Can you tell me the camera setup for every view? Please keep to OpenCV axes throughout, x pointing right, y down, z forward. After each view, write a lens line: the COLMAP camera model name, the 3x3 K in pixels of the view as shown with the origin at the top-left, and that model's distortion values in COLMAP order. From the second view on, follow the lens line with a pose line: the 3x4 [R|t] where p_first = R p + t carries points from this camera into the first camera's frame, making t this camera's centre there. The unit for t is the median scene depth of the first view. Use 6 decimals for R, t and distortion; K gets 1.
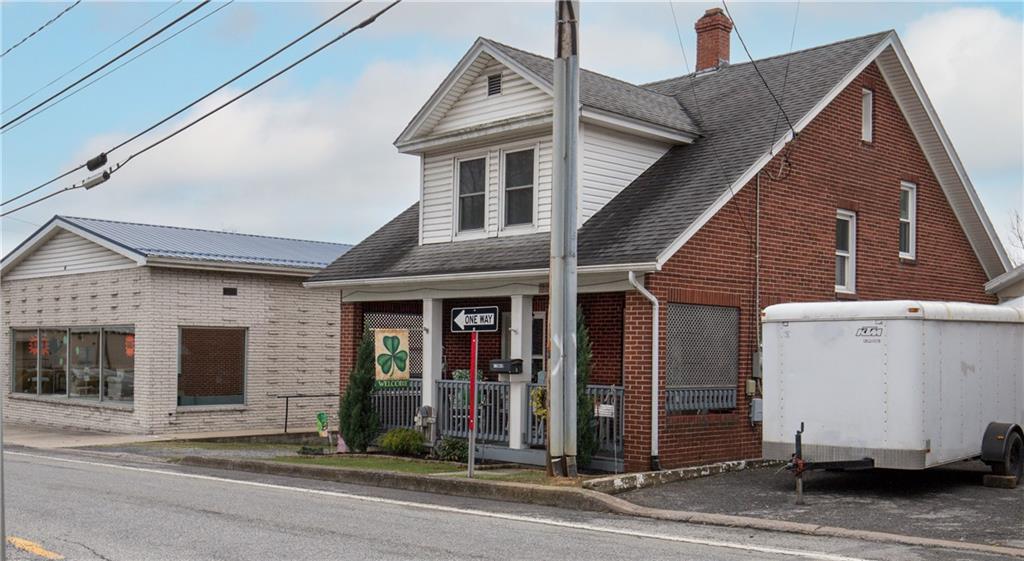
lens RADIAL K [[1129.9, 0, 512.0], [0, 1129.9, 280.5], [0, 0, 1]] dist [-0.195813, -0.000452]
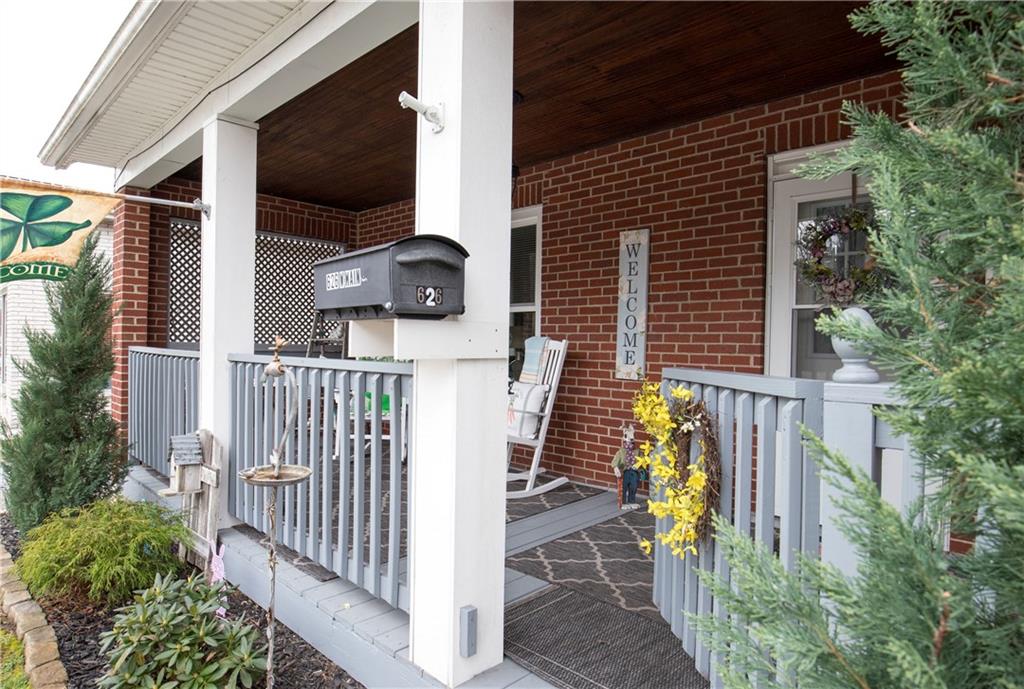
lens RADIAL K [[629.4, 0, 512.0], [0, 629.4, 344.5], [0, 0, 1]] dist [-0.105652, -0.000020]
pose [[0.999784, 0.004579, 0.020264, 0.014099], [-0.005971, 0.997589, 0.069145, 0.072878], [-0.019899, -0.069251, 0.997401, 0.818518]]
